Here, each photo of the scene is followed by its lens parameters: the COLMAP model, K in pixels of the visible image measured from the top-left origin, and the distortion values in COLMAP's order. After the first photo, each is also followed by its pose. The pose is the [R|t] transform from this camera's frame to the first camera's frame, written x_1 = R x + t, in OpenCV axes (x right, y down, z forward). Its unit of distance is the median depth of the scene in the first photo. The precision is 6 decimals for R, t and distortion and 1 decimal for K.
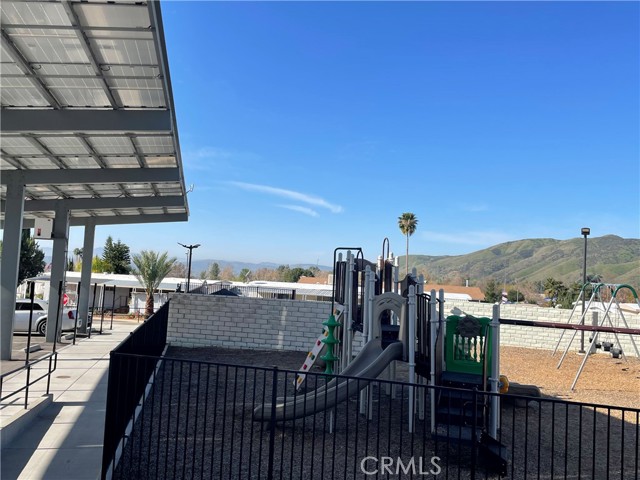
lens RADIAL K [[560.4, 0, 324.3], [0, 560.4, 243.1], [0, 0, 1]] dist [0.001613, -0.014113]
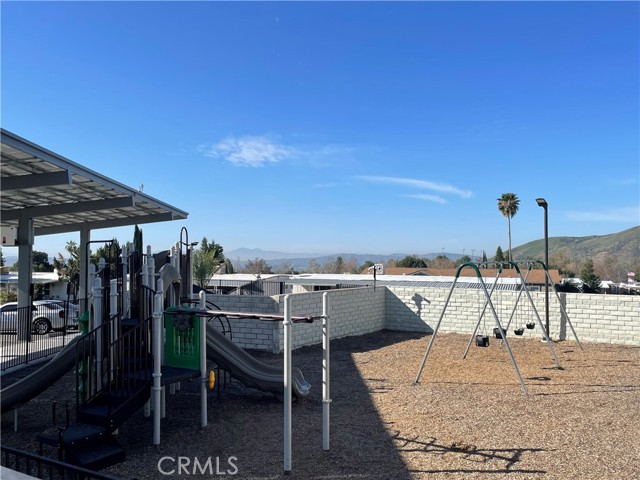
lens RADIAL K [[560.4, 0, 325.3], [0, 560.4, 234.7], [0, 0, 1]] dist [0.001613, -0.014113]
pose [[0.968941, -0.061855, -0.239430, 0.073568], [0.061856, 0.998057, -0.007521, 0.003456], [0.239430, -0.007523, 0.970885, 0.014967]]
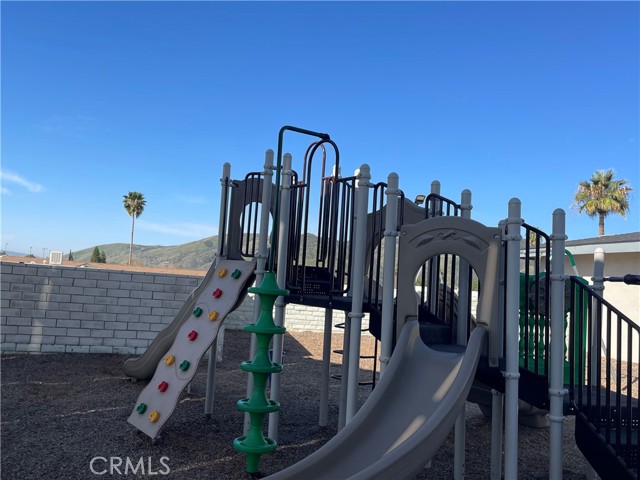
lens RADIAL K [[560.4, 0, 319.7], [0, 560.4, 237.9], [0, 0, 1]] dist [0.001613, -0.014113]
pose [[0.876873, 0.044781, 0.478632, -0.018727], [-0.047559, 0.998848, -0.006322, 0.011420], [-0.478364, -0.017219, 0.877993, 0.064754]]
